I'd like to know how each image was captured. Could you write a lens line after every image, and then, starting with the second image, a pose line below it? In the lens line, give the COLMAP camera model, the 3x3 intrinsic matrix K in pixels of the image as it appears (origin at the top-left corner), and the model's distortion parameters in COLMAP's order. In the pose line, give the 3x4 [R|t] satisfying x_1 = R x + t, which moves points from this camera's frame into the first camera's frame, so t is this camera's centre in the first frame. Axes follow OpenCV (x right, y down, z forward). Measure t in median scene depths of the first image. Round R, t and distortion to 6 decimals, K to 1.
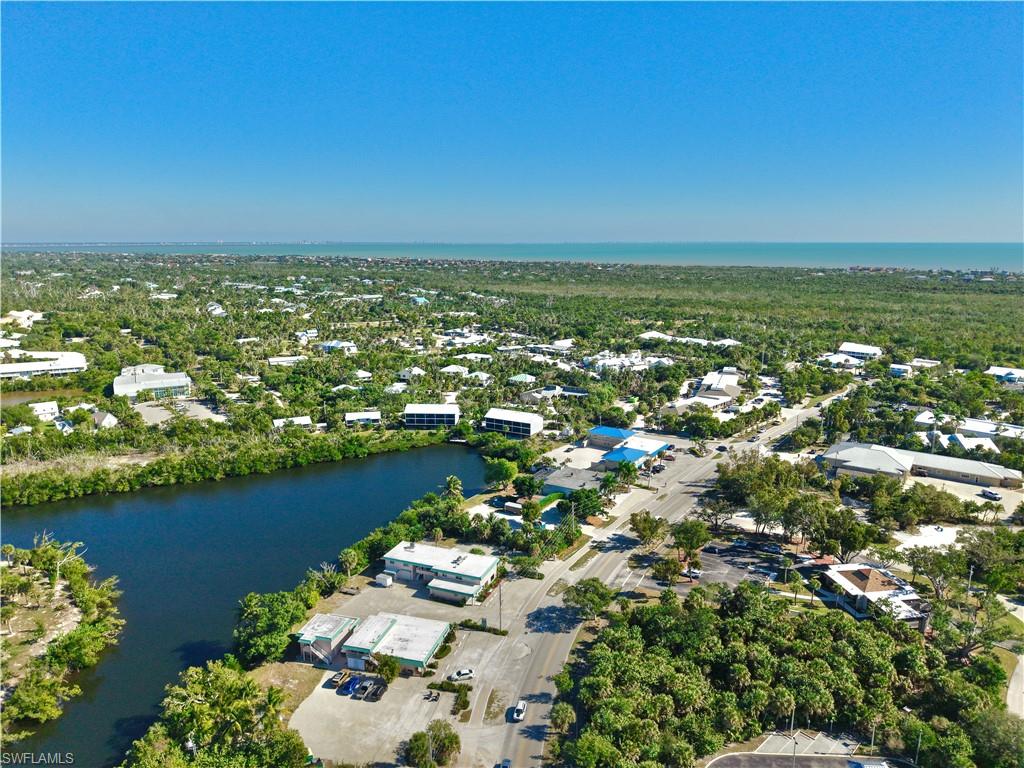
lens RADIAL K [[693.8, 0, 515.2], [0, 693.8, 378.3], [0, 0, 1]] dist [0.035160, -0.042776]
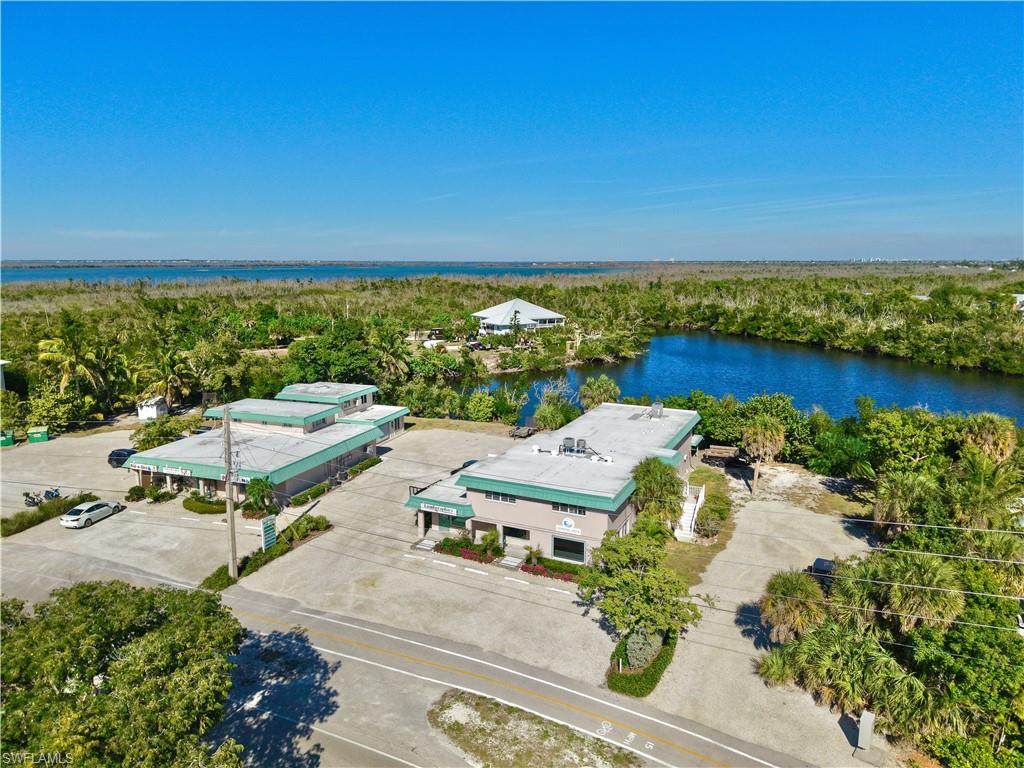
lens RADIAL K [[693.8, 0, 511.1], [0, 693.8, 383.6], [0, 0, 1]] dist [0.035160, -0.042776]
pose [[-0.078231, 0.172424, -0.981911, 0.190819], [-0.204603, 0.961187, 0.185086, 0.164223], [0.975714, 0.215382, -0.039916, 0.873640]]
